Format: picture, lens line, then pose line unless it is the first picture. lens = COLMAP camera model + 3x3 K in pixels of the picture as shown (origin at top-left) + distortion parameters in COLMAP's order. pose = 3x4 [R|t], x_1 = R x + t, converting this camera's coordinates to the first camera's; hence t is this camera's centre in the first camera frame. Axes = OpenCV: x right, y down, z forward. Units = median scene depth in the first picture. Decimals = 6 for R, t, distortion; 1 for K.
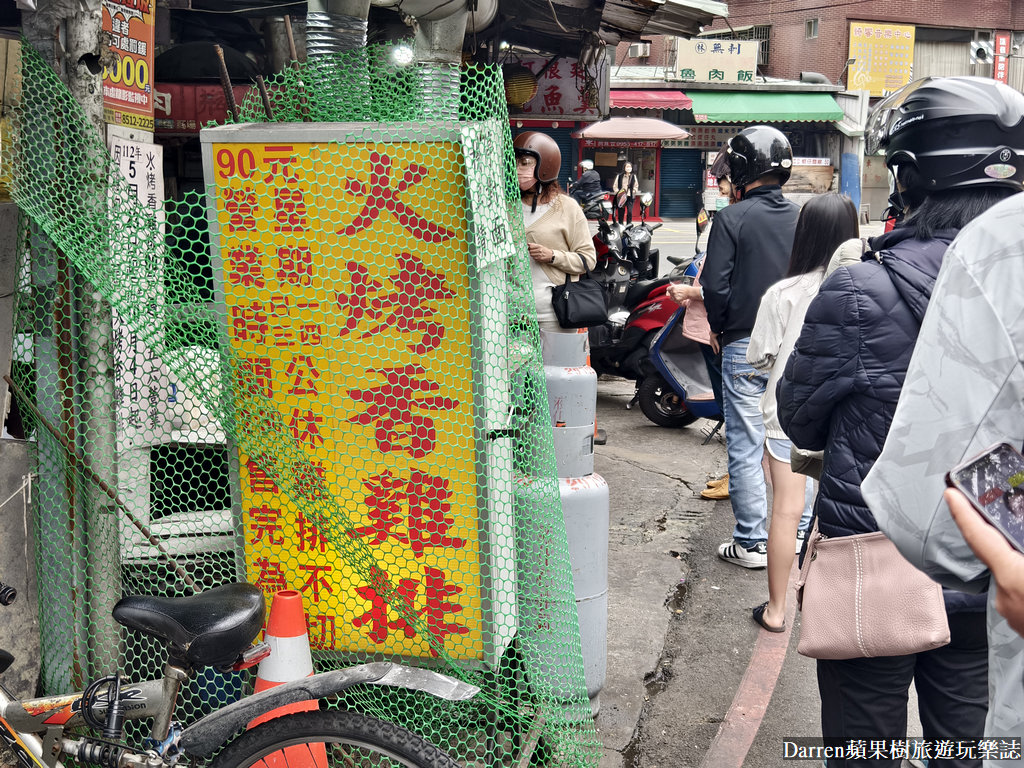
lens RADIAL K [[1386.7, 0, 529.4], [0, 1386.7, 385.0], [0, 0, 1]] dist [0.083506, -0.423952]
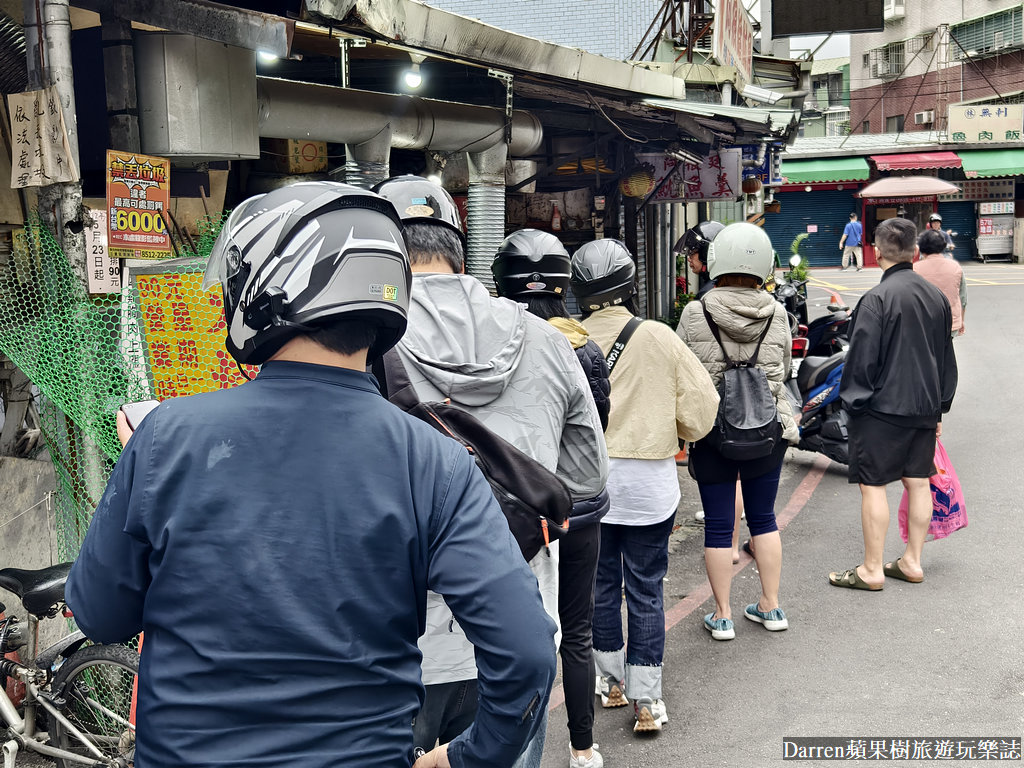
lens RADIAL K [[1130.4, 0, 512.0], [0, 1130.4, 384.0], [0, 0, 1]] dist [0.173291, -0.546509]
pose [[0.965882, -0.013874, -0.258609, 0.421221], [0.007828, 0.999672, -0.024395, -0.015301], [0.258862, 0.021538, 0.965674, -0.101890]]
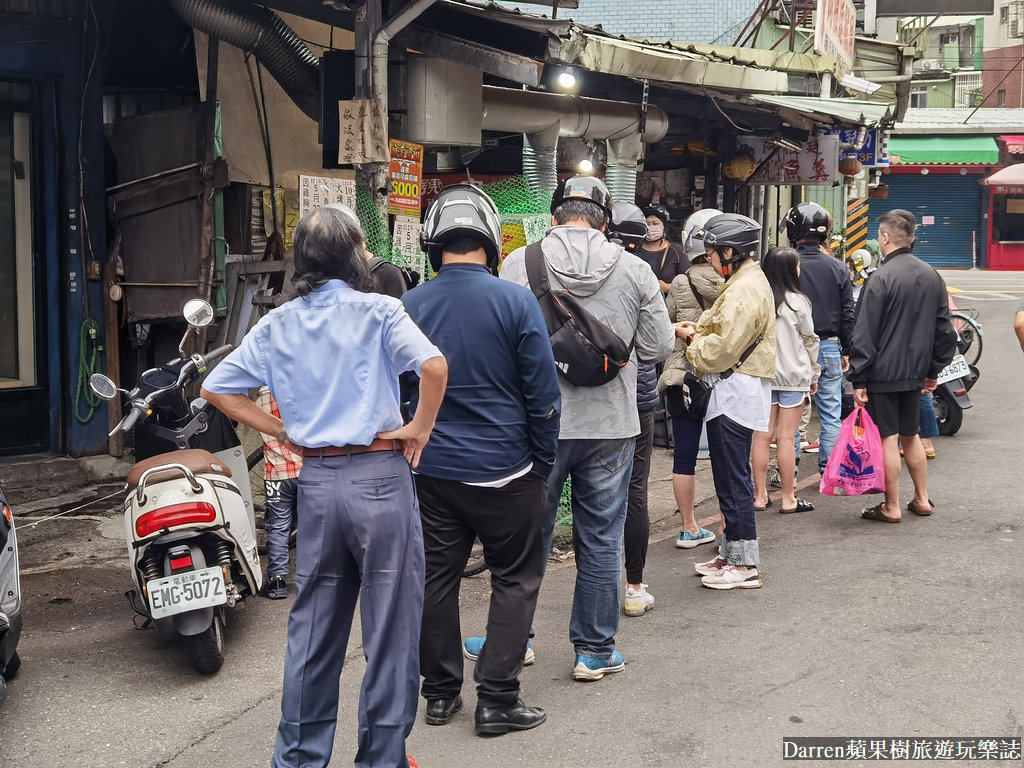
lens RADIAL K [[1386.7, 0, 529.4], [0, 1386.7, 385.0], [0, 0, 1]] dist [0.083506, -0.423952]
pose [[0.961071, 0.023355, -0.275311, 0.493807], [-0.033150, 0.998970, -0.030980, 0.137364], [0.274304, 0.038901, 0.960856, -1.008772]]
